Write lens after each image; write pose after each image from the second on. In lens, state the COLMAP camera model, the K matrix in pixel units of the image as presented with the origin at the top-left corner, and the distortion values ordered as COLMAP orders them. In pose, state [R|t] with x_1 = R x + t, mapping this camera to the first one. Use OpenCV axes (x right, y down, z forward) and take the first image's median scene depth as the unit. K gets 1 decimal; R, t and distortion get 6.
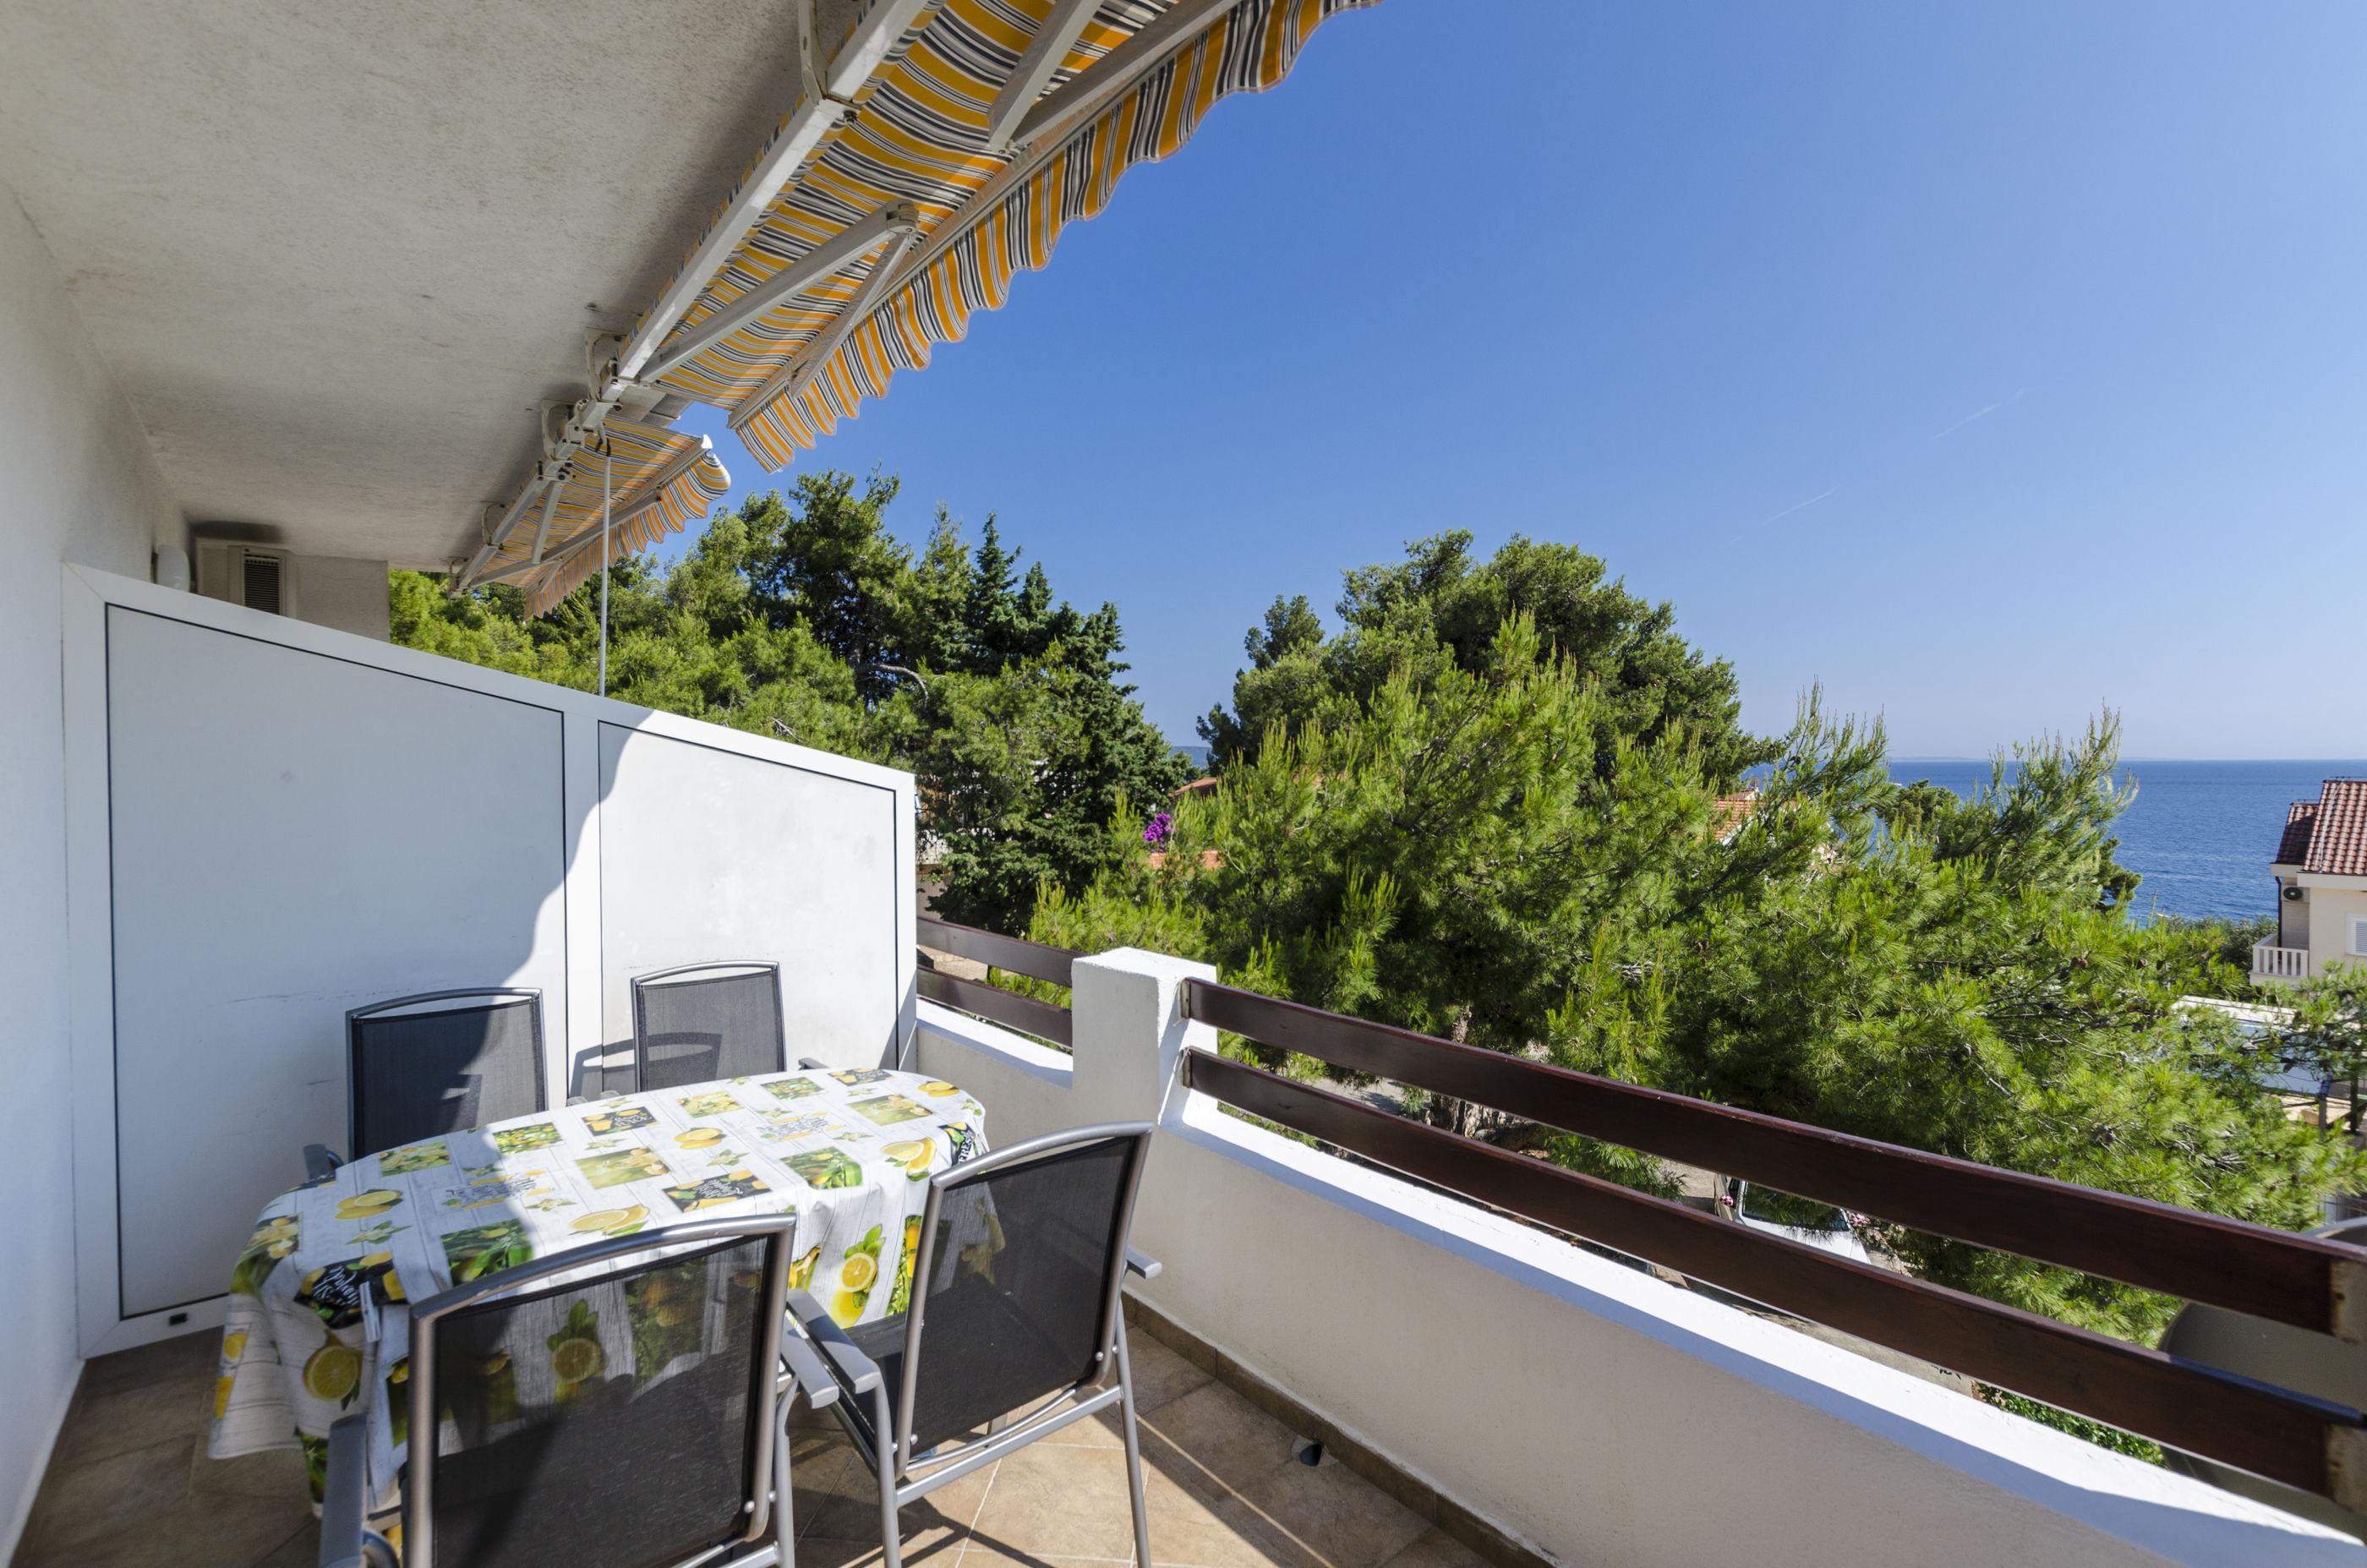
lens RADIAL K [[1026.1, 0, 1203.5], [0, 1026.1, 777.1], [0, 0, 1]] dist [0.007733, -0.003279]
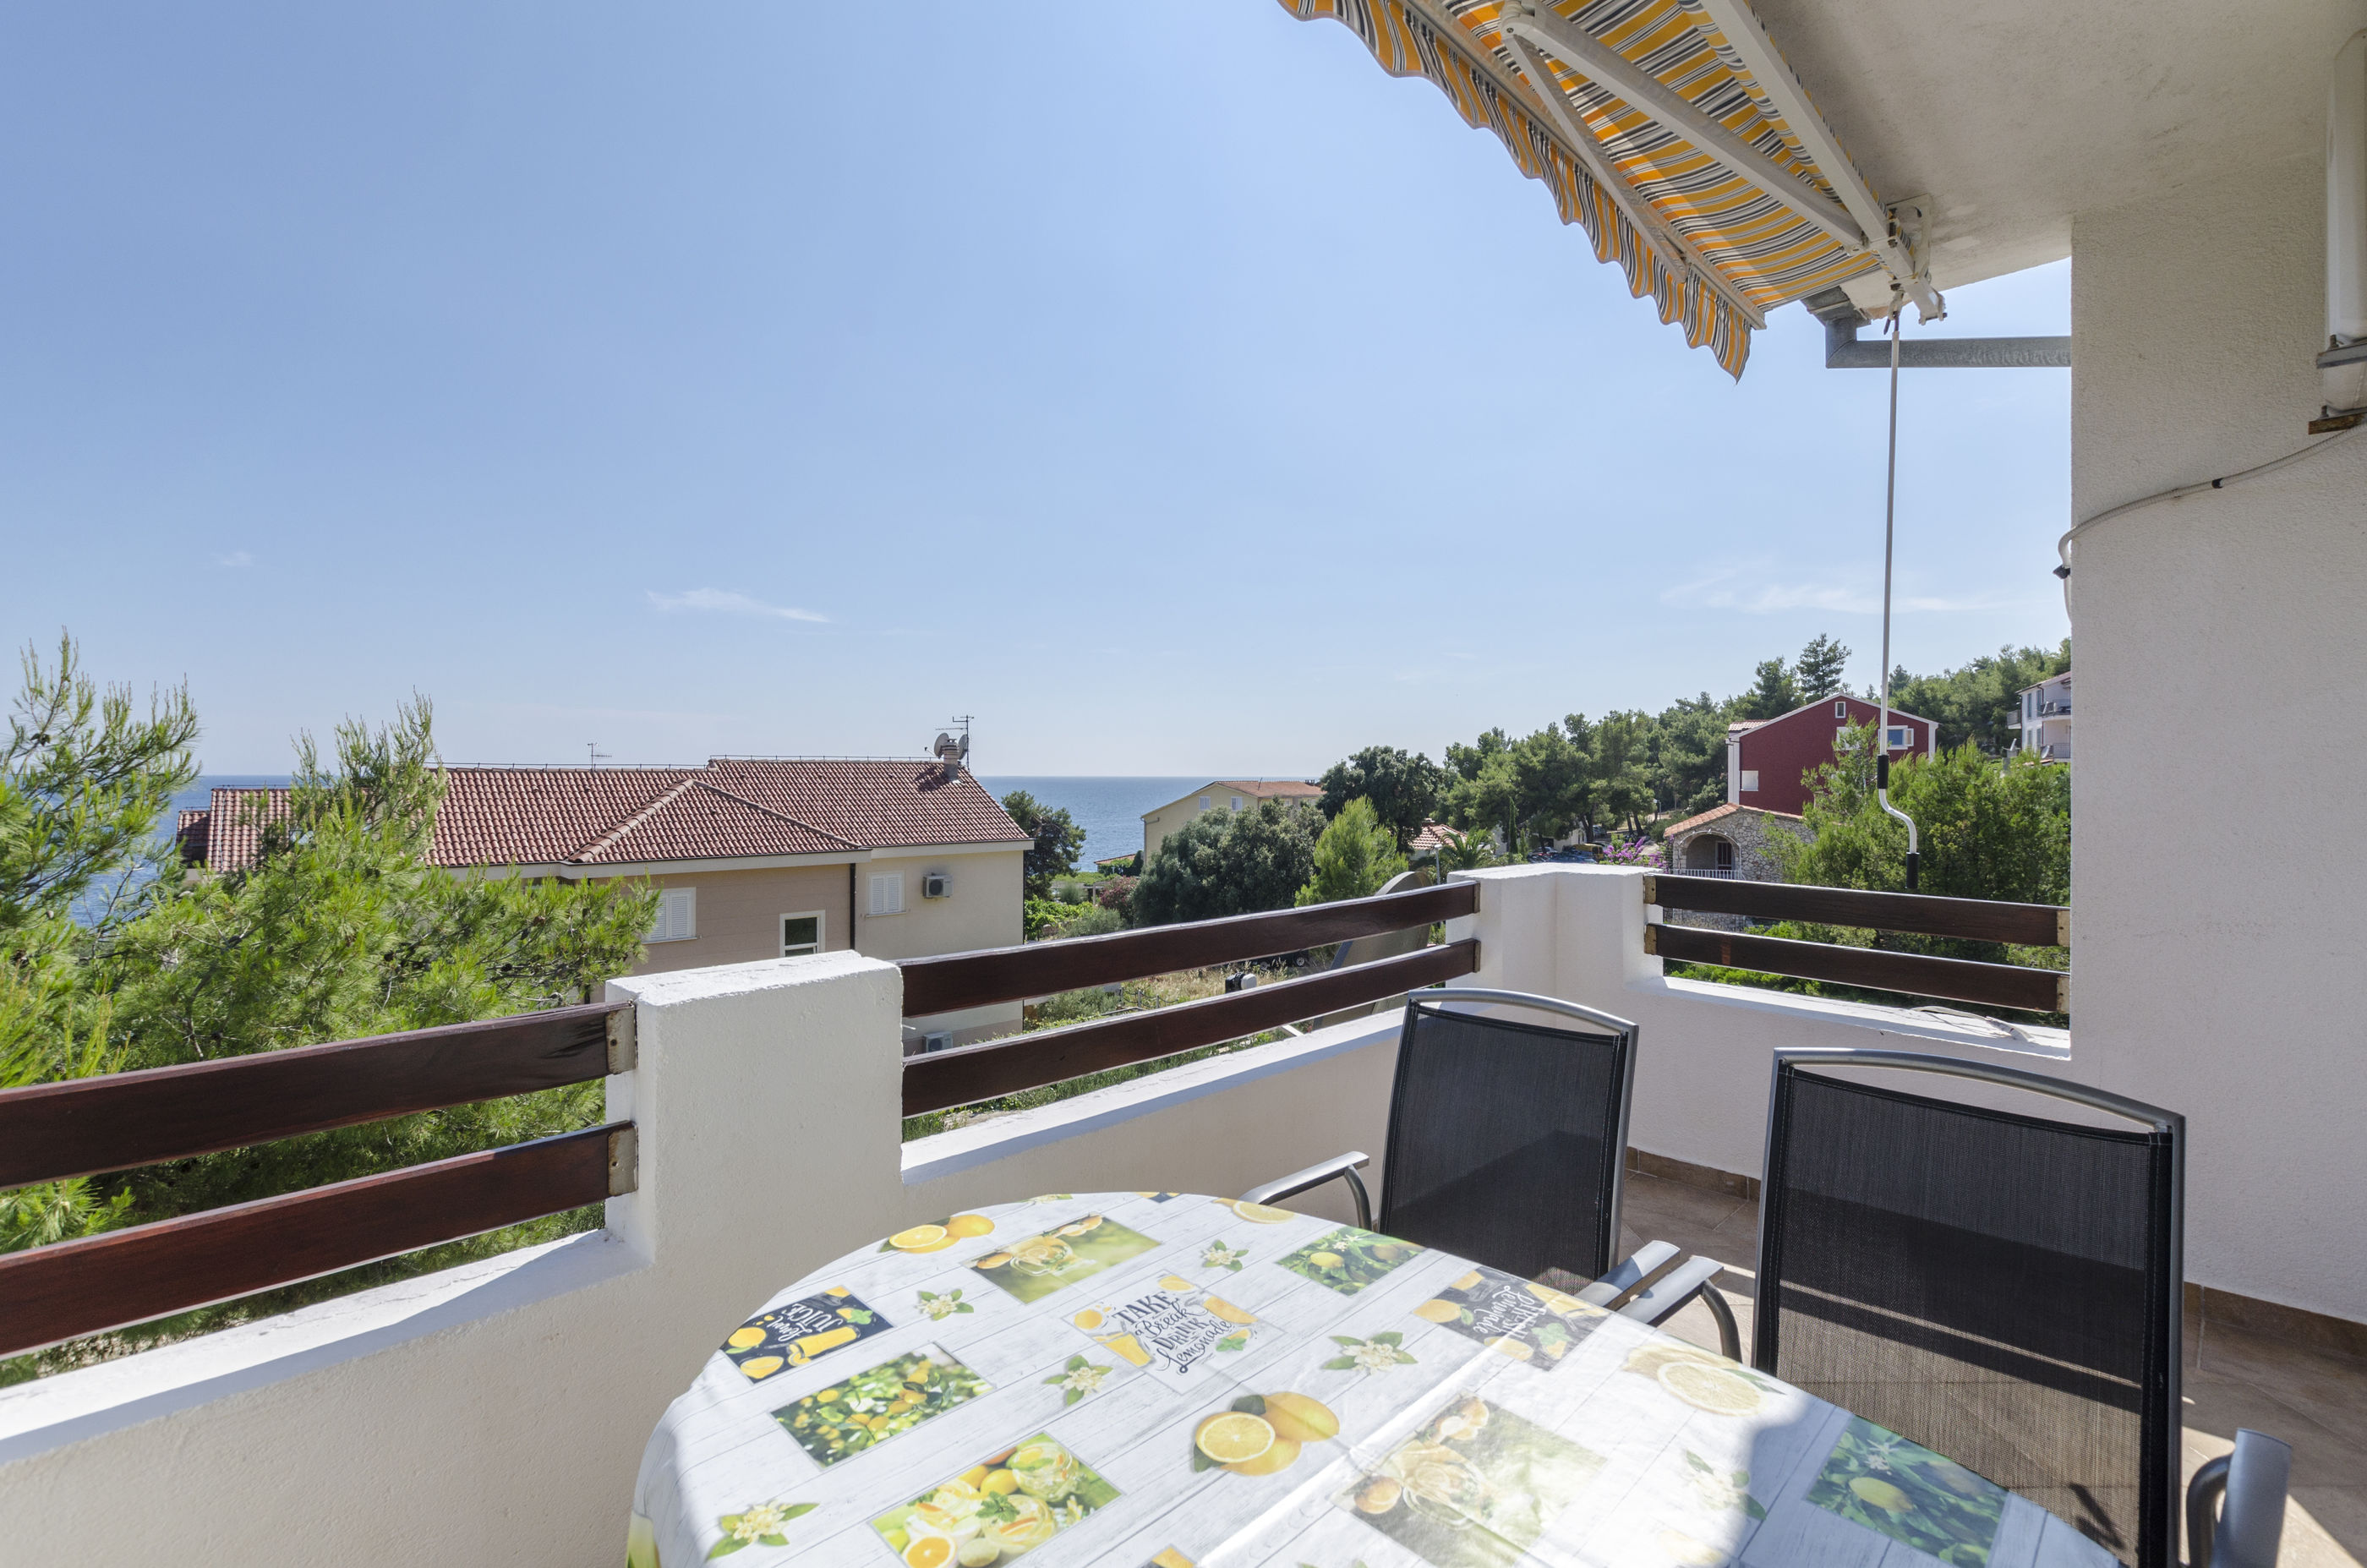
lens RADIAL K [[1026.1, 0, 1193.0], [0, 1026.1, 790.3], [0, 0, 1]] dist [0.007733, -0.003279]
pose [[-0.056940, -0.011548, 0.998311, -0.848255], [0.011184, 0.999863, 0.012204, 0.090561], [-0.998315, 0.011860, -0.056803, 1.001160]]
